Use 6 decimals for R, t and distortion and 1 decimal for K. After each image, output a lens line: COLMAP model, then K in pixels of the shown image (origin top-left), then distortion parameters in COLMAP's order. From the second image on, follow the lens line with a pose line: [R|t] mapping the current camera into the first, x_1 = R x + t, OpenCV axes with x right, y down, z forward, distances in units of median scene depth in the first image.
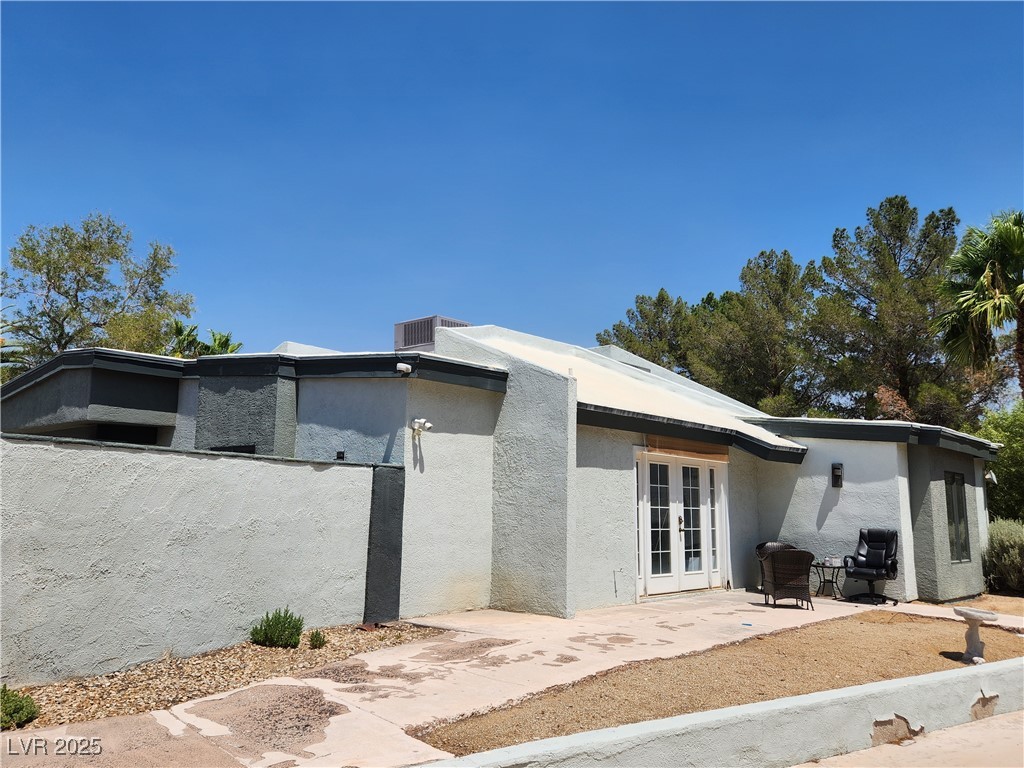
lens RADIAL K [[815.1, 0, 512.3], [0, 815.1, 380.4], [0, 0, 1]] dist [0.035862, -0.002317]
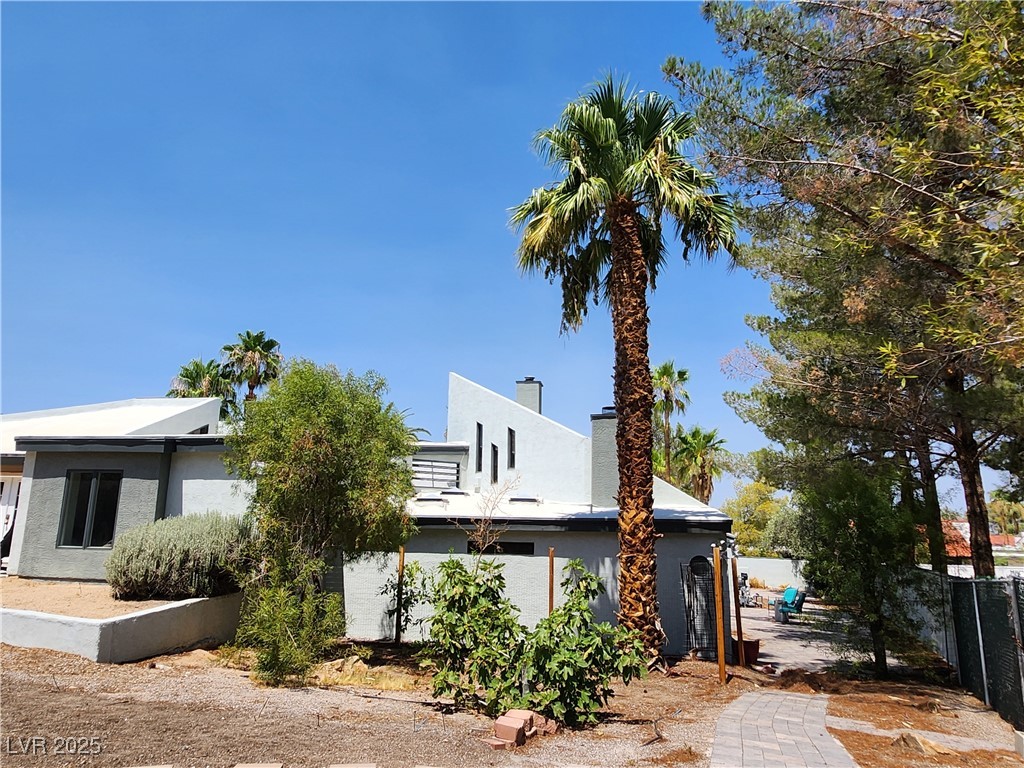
lens RADIAL K [[710.0, 0, 506.2], [0, 710.0, 376.9], [0, 0, 1]] dist [0.007251, -0.008041]
pose [[0.547233, -0.192331, -0.814583, 2.146508], [0.117292, 0.981258, -0.152888, 0.260558], [0.828721, -0.011879, 0.559536, 1.181866]]
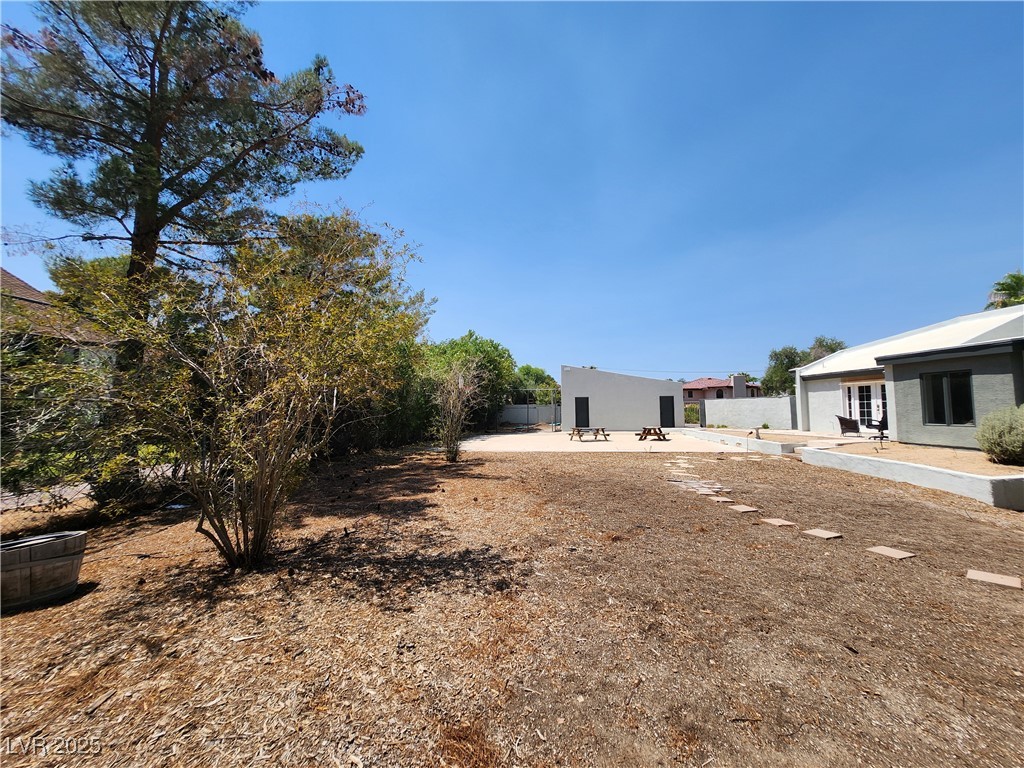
lens RADIAL K [[405.0, 0, 519.0], [0, 405.0, 385.1], [0, 0, 1]] dist [0.001156, 0.002291]
pose [[-0.662445, -0.069105, -0.745916, 2.160211], [0.100268, 0.978596, -0.179709, 0.253841], [0.742370, -0.193839, -0.641337, 1.136980]]
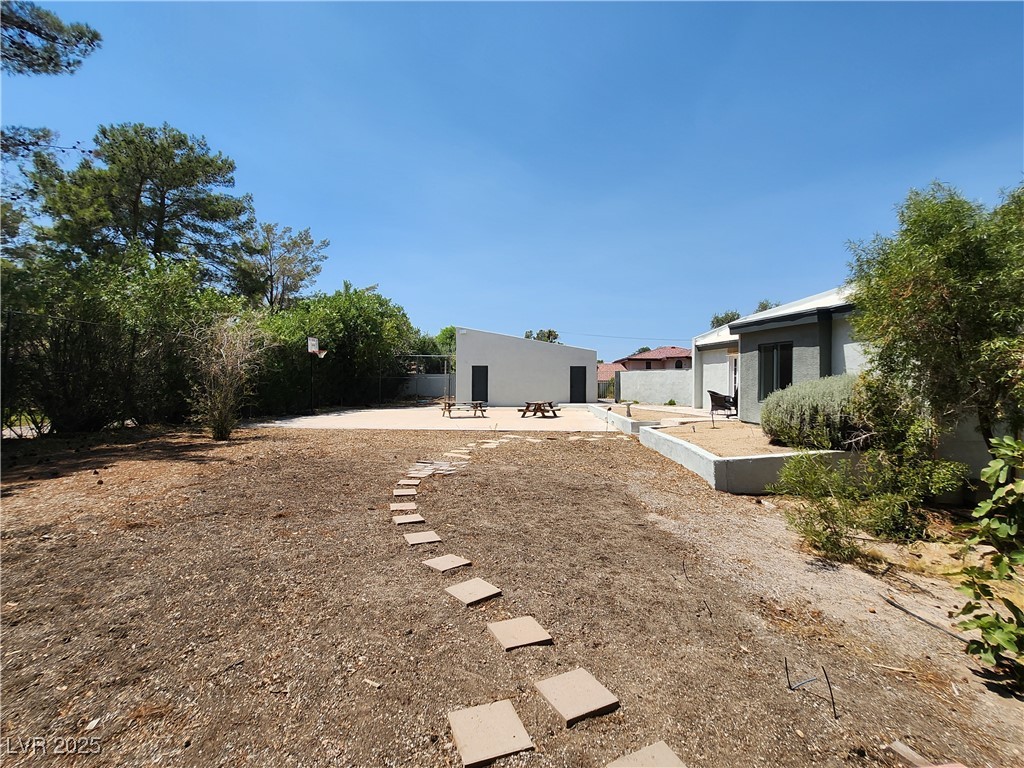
lens RADIAL K [[484.4, 0, 521.4], [0, 484.4, 382.1], [0, 0, 1]] dist [0.003974, 0.003970]
pose [[-0.603775, -0.031185, -0.796544, 1.902936], [0.094558, 0.989378, -0.110409, 0.298322], [0.791526, -0.141982, -0.594413, 1.467030]]
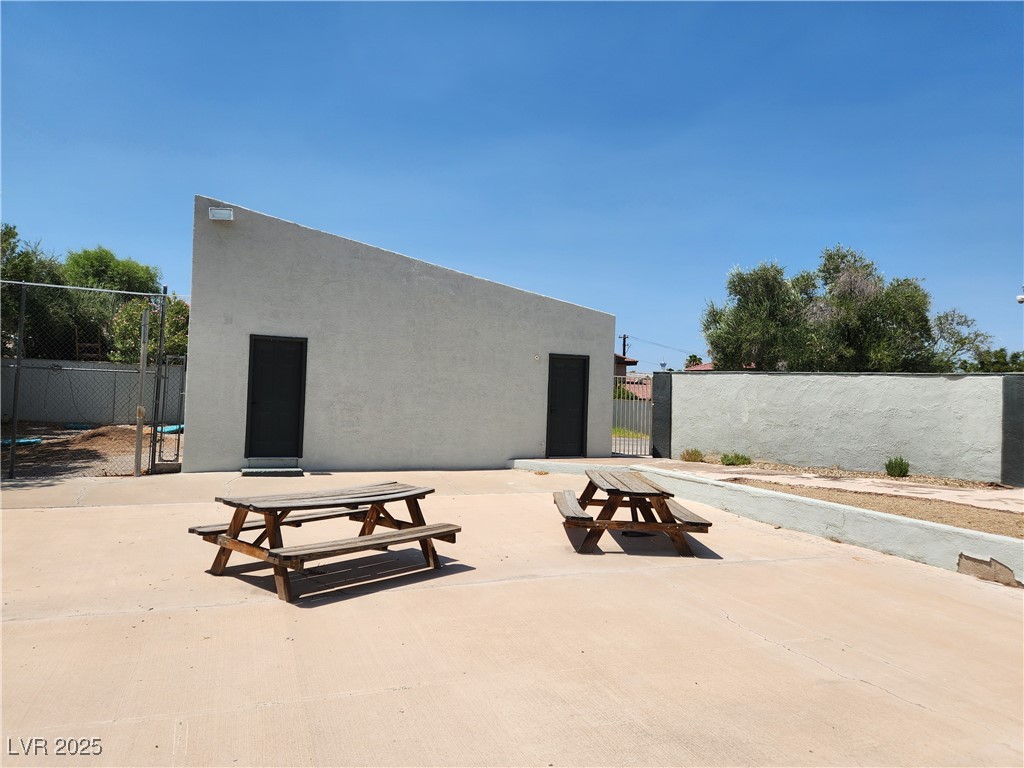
lens RADIAL K [[703.8, 0, 517.1], [0, 703.8, 379.8], [0, 0, 1]] dist [0.061923, -0.026403]
pose [[-0.210982, -0.059008, -0.975707, 1.014738], [0.101034, 0.991513, -0.081811, 0.110018], [0.972254, -0.115840, -0.203230, 0.374035]]
